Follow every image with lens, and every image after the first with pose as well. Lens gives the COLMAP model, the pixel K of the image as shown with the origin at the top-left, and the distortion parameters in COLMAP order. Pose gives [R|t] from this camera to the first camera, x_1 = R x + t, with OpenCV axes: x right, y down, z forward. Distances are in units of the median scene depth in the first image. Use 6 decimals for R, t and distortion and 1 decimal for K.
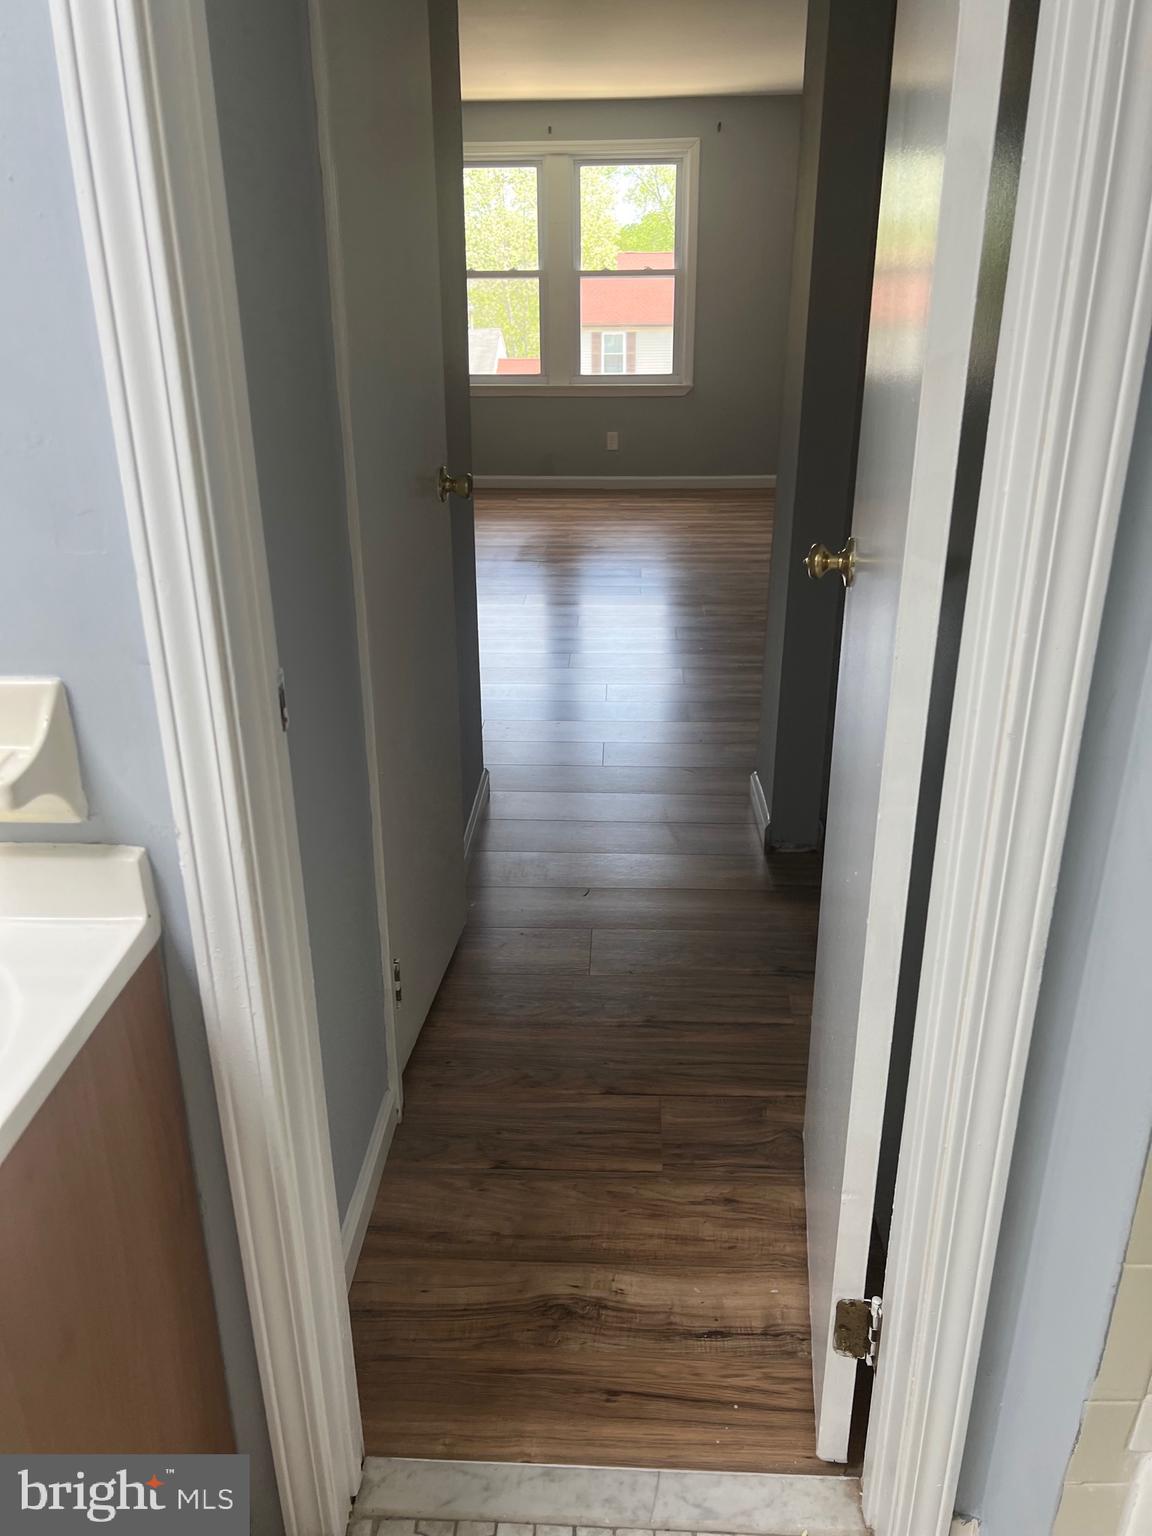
lens RADIAL K [[1175.4, 0, 576.0], [0, 1175.4, 768.0], [0, 0, 1]] dist [0.136532, -0.215103]
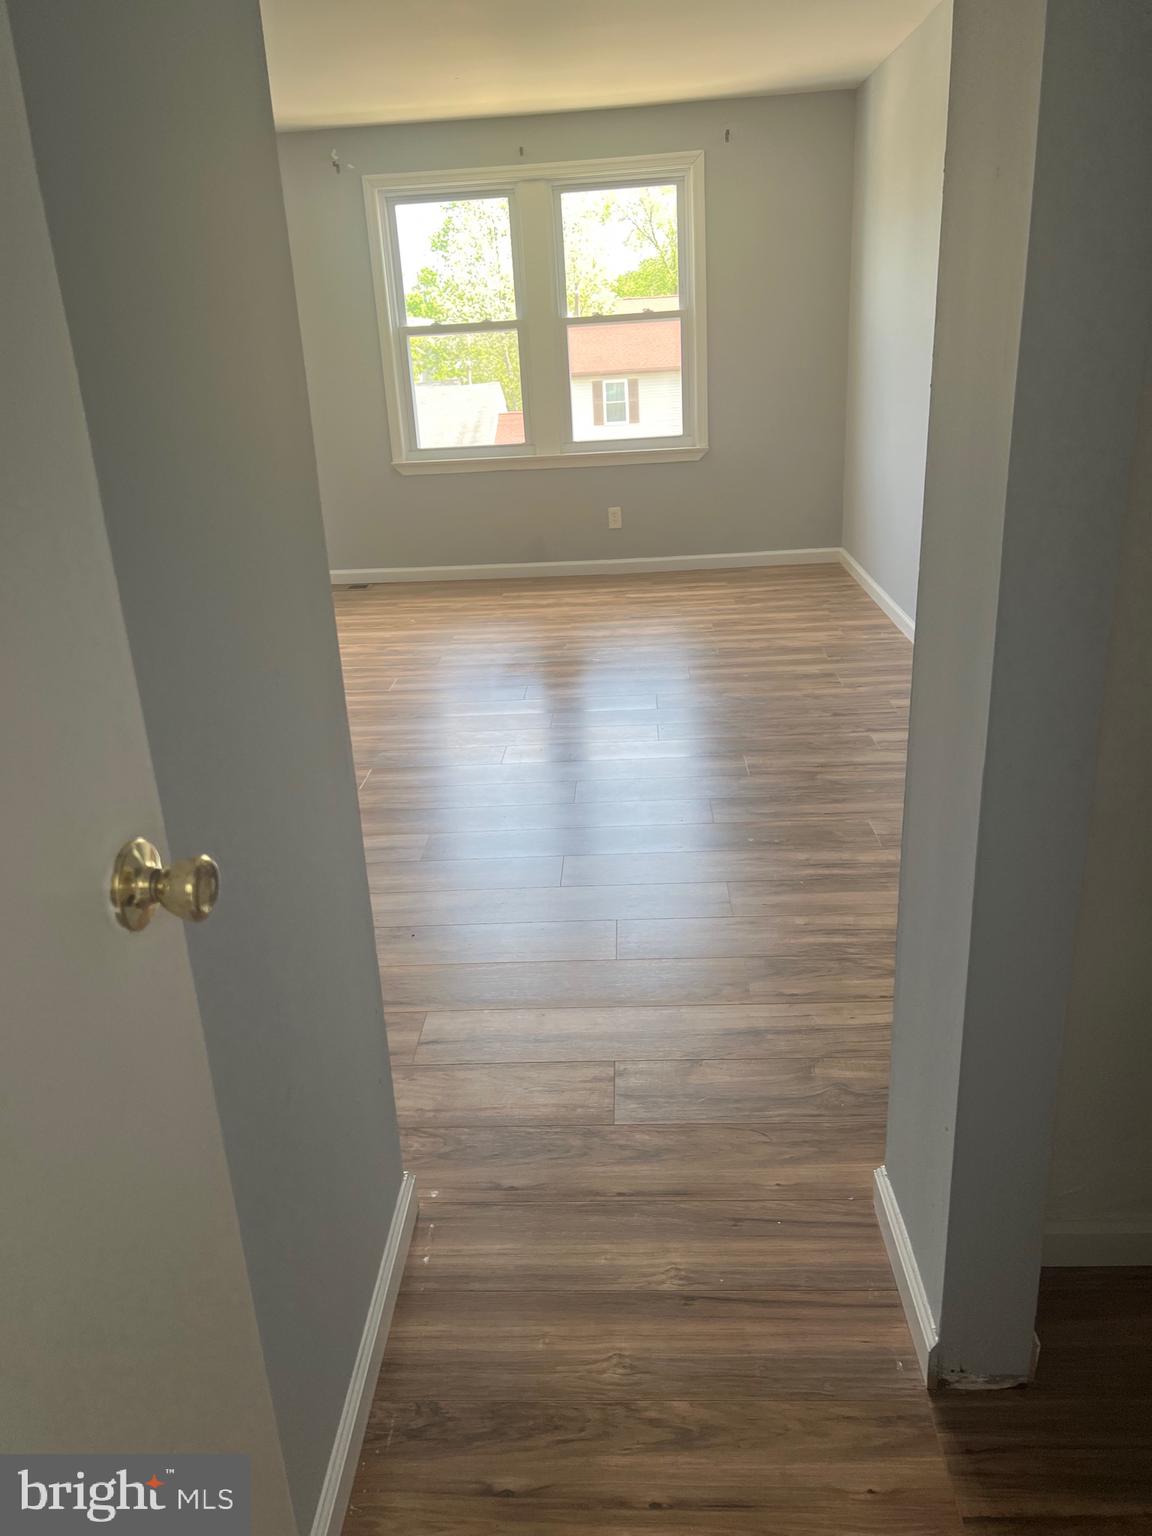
lens RADIAL K [[1173.8, 0, 580.7], [0, 1173.8, 794.8], [0, 0, 1]] dist [0.074931, -0.078486]
pose [[0.998862, -0.045490, -0.014329, 0.010529], [0.045294, 0.998880, -0.013714, -0.076212], [0.014937, 0.013050, 0.999803, 0.186880]]
